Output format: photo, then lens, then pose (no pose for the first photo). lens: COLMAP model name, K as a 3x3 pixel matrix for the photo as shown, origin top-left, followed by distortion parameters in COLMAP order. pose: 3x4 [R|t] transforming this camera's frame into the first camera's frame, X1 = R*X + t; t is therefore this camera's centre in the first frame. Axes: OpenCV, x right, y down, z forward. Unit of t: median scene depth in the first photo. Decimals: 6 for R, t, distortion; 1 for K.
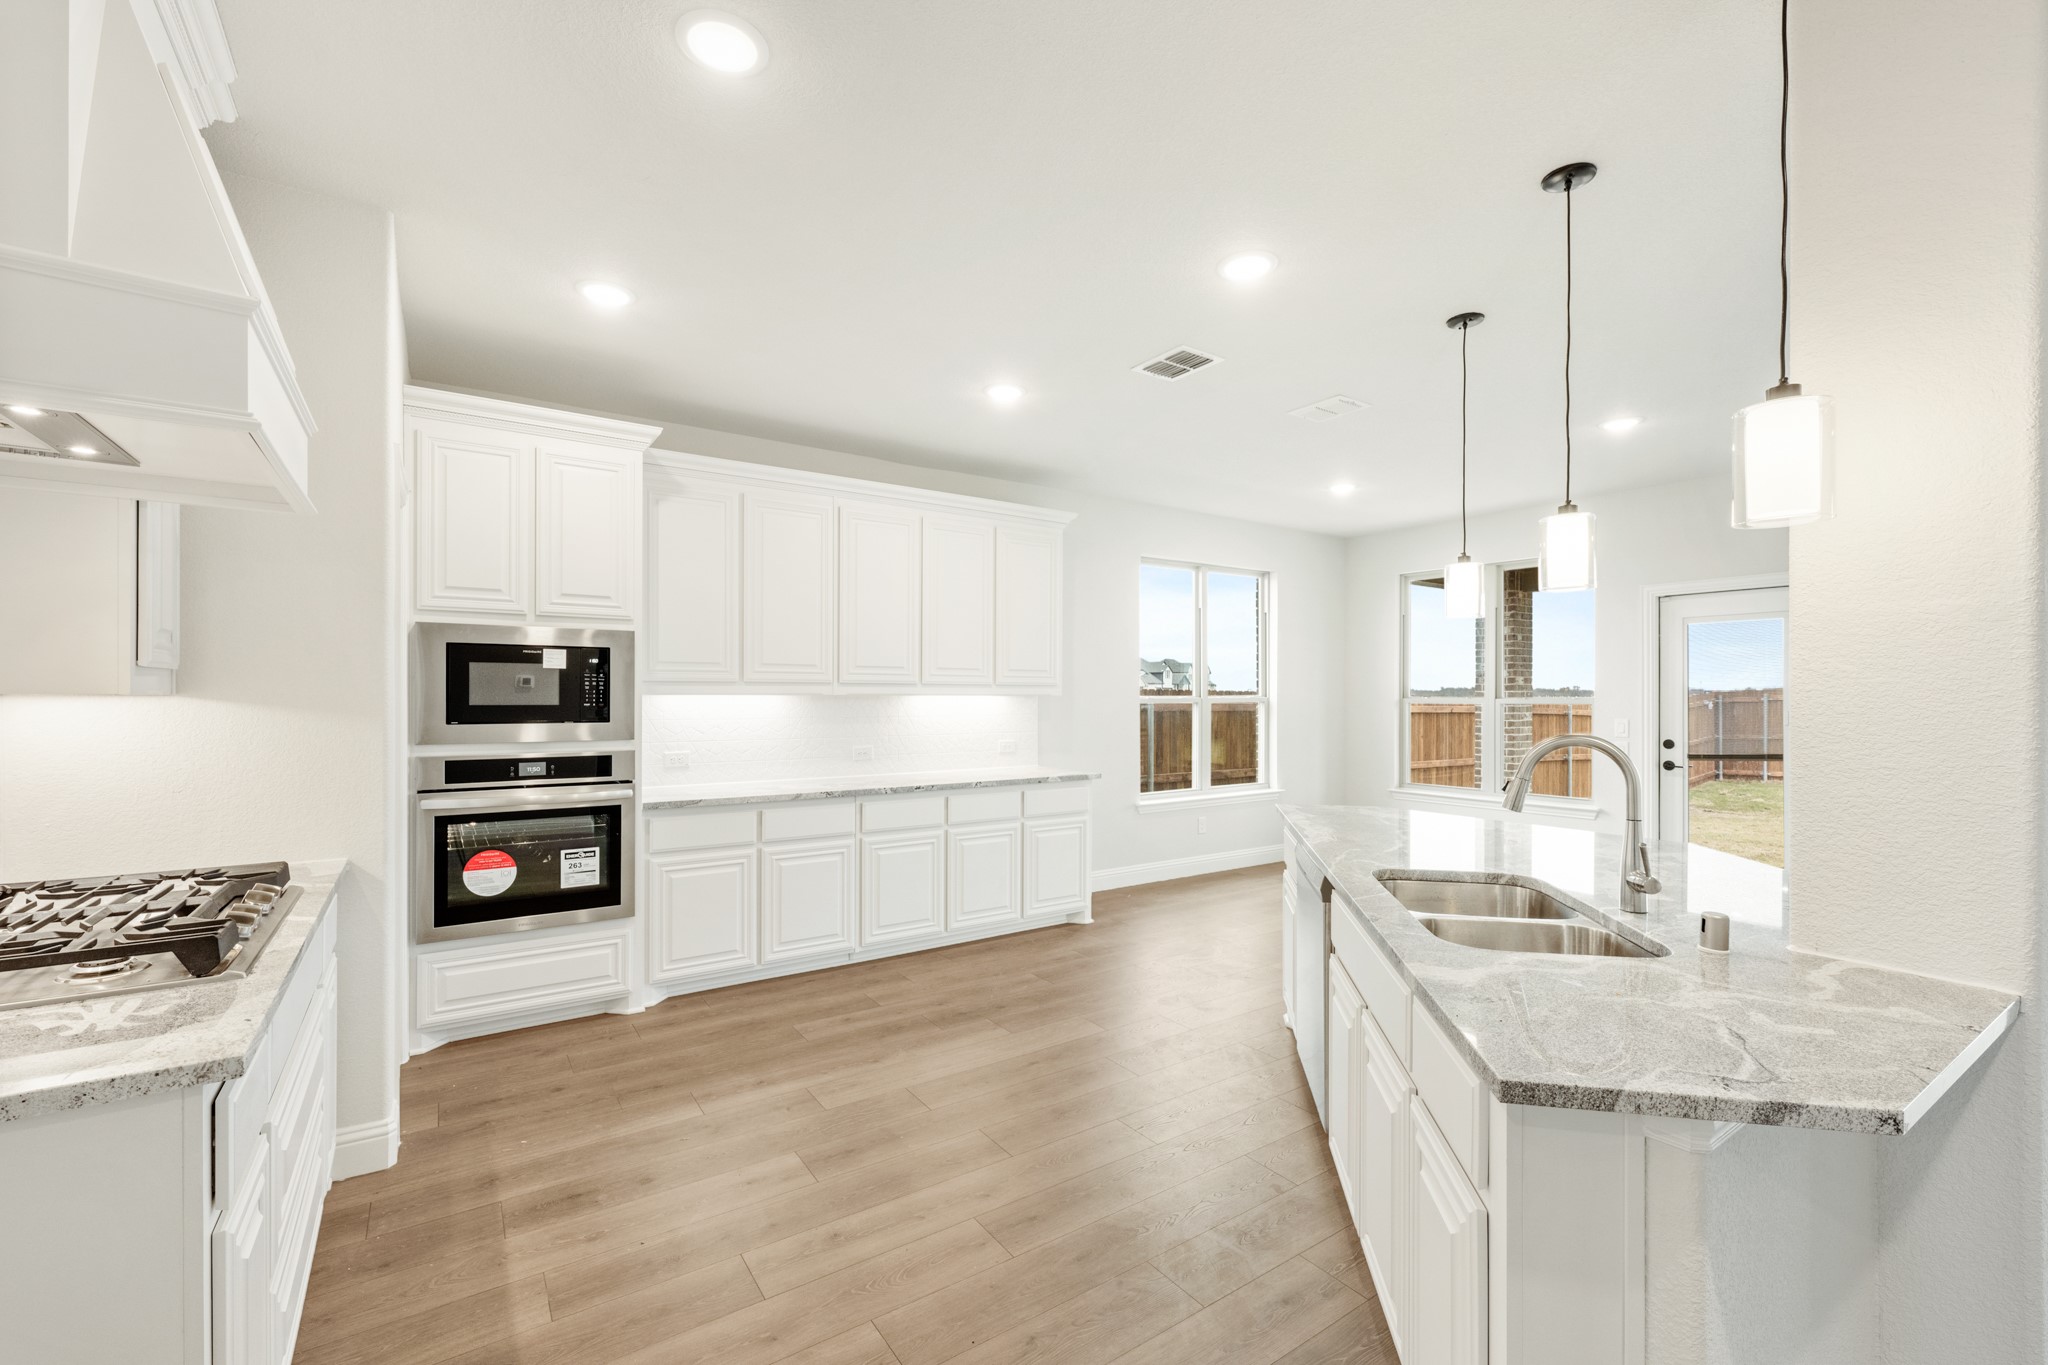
lens RADIAL K [[863.9, 0, 1011.3], [0, 863.9, 676.7], [0, 0, 1]] dist [-0.010515, 0.001003]
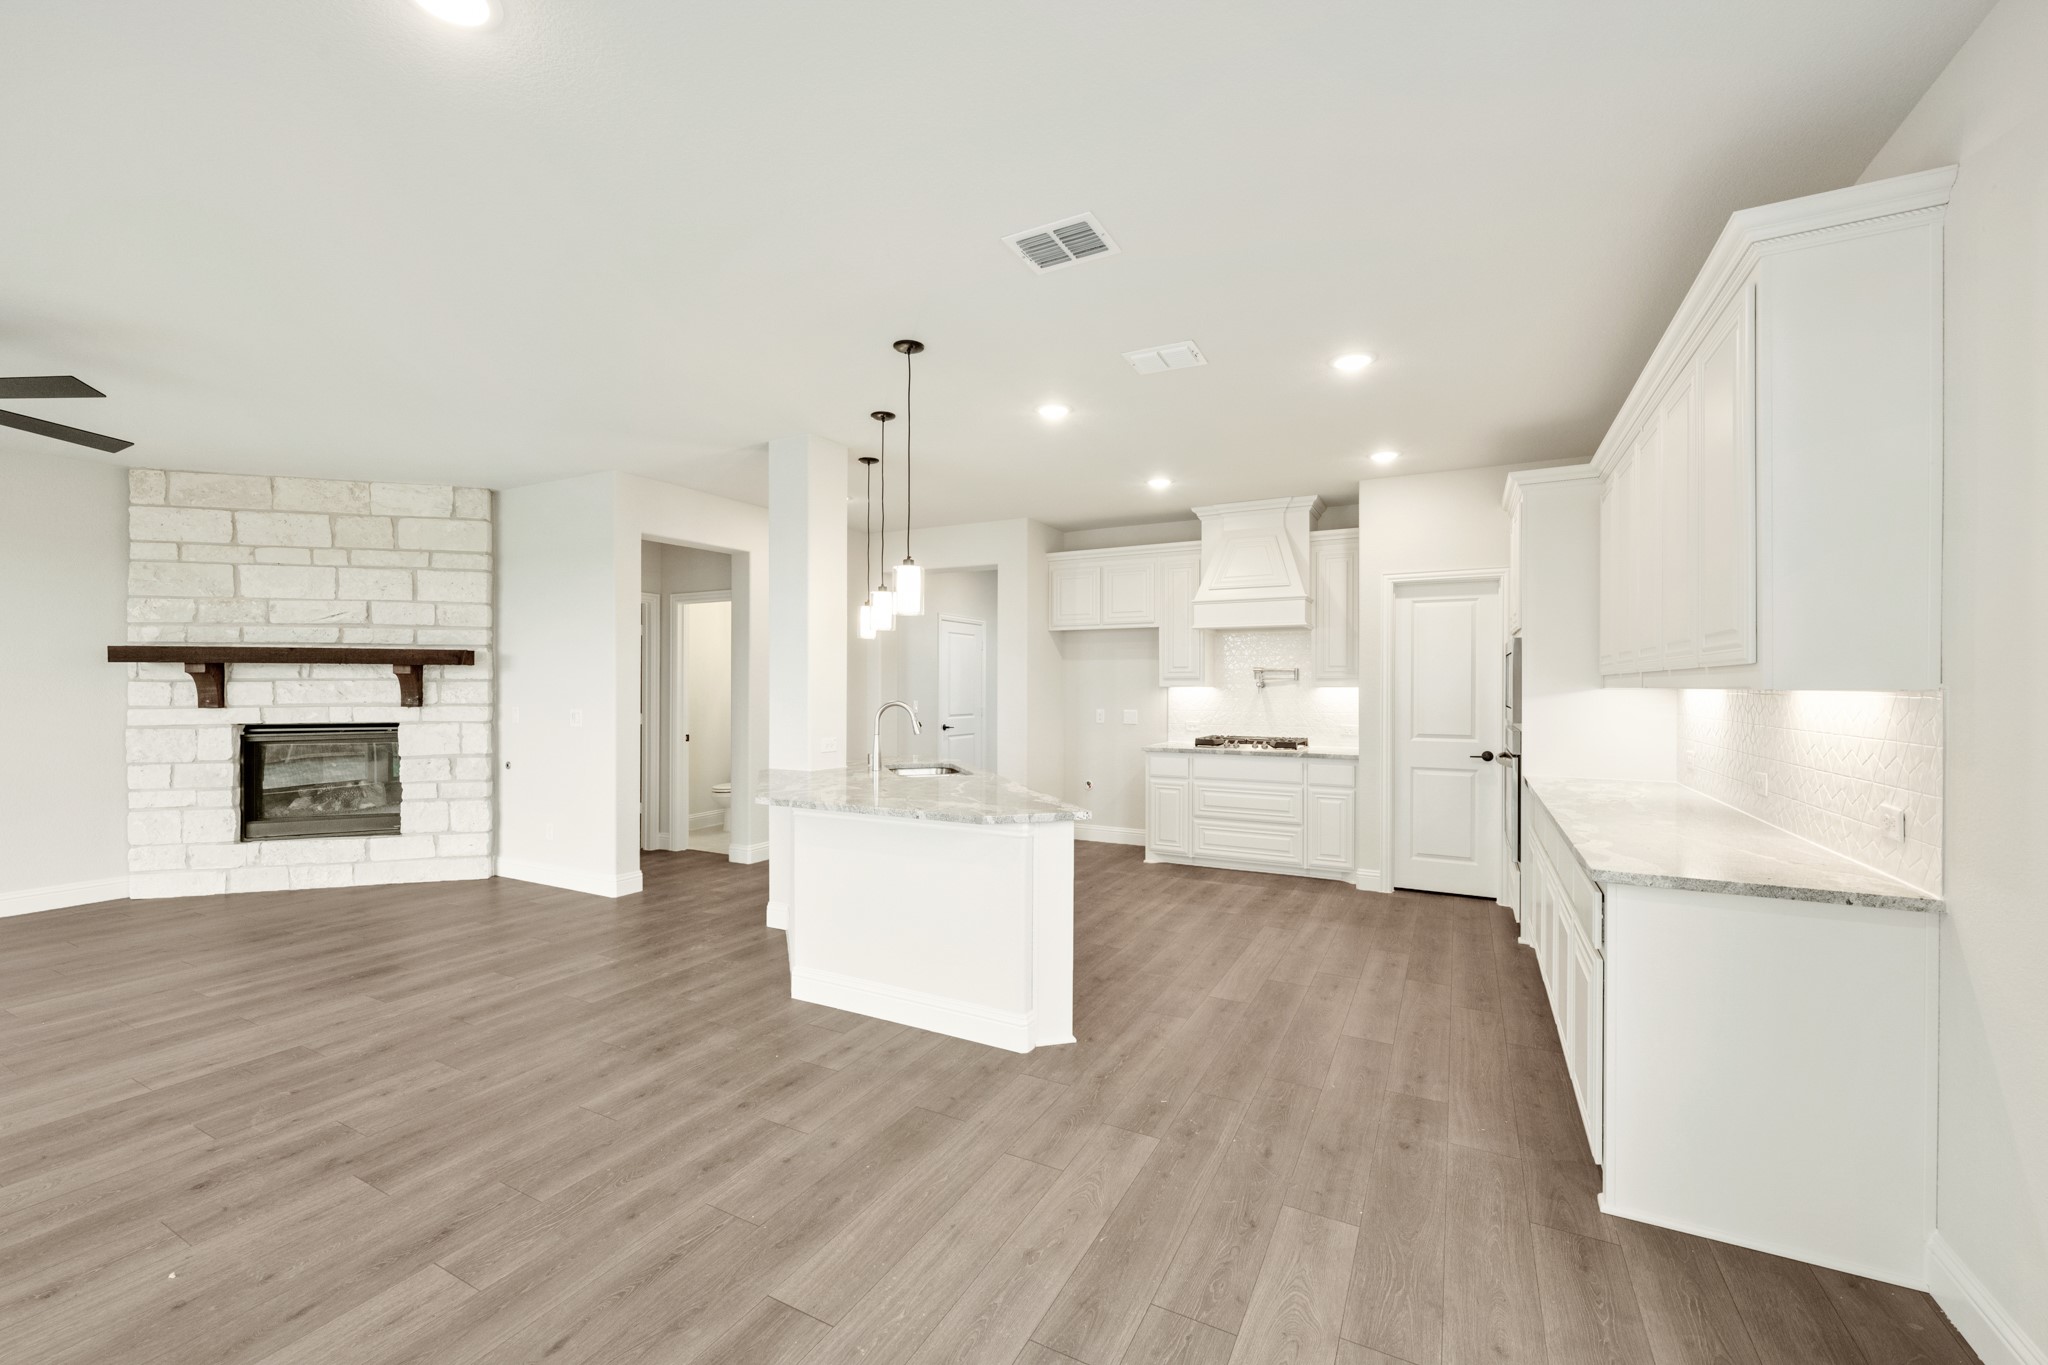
lens RADIAL K [[828.3, 0, 1020.7], [0, 828.3, 686.9], [0, 0, 1]] dist [-0.002551, 0.000100]
pose [[-0.882969, -0.005475, -0.469400, 0.796329], [0.001535, 0.999893, -0.014550, 0.036756], [0.469430, -0.013568, -0.882866, 1.784331]]
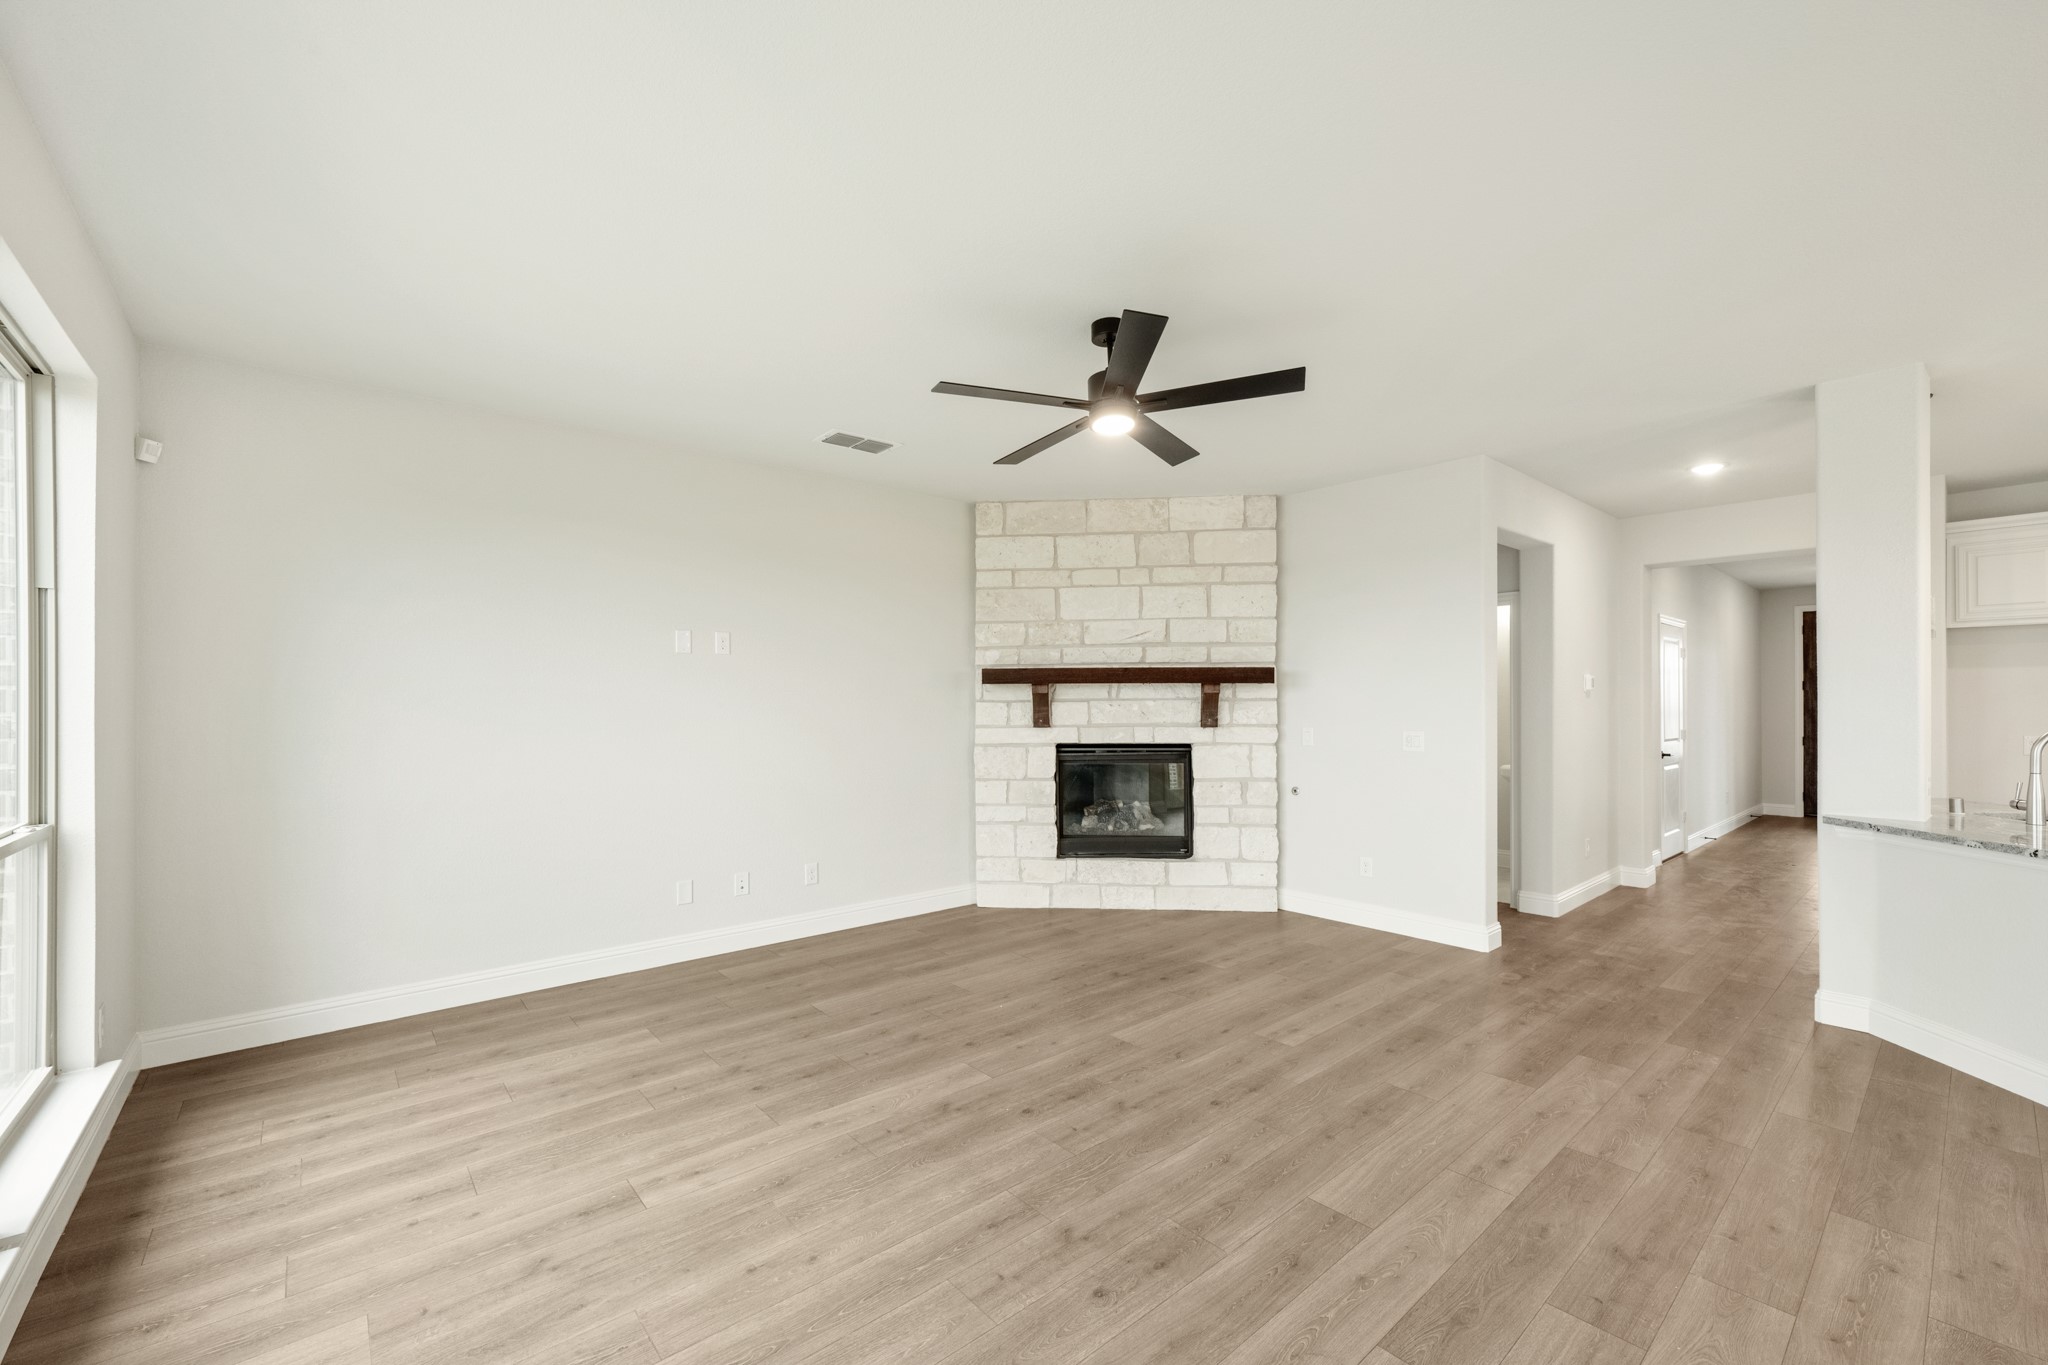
lens RADIAL K [[828.3, 0, 1018.6], [0, 828.3, 697.3], [0, 0, 1]] dist [-0.002551, 0.000100]
pose [[-0.992955, -0.005065, -0.118384, 1.611210], [-0.002255, 0.999713, -0.023852, 0.031640], [0.118471, -0.023417, -0.992681, 1.313161]]
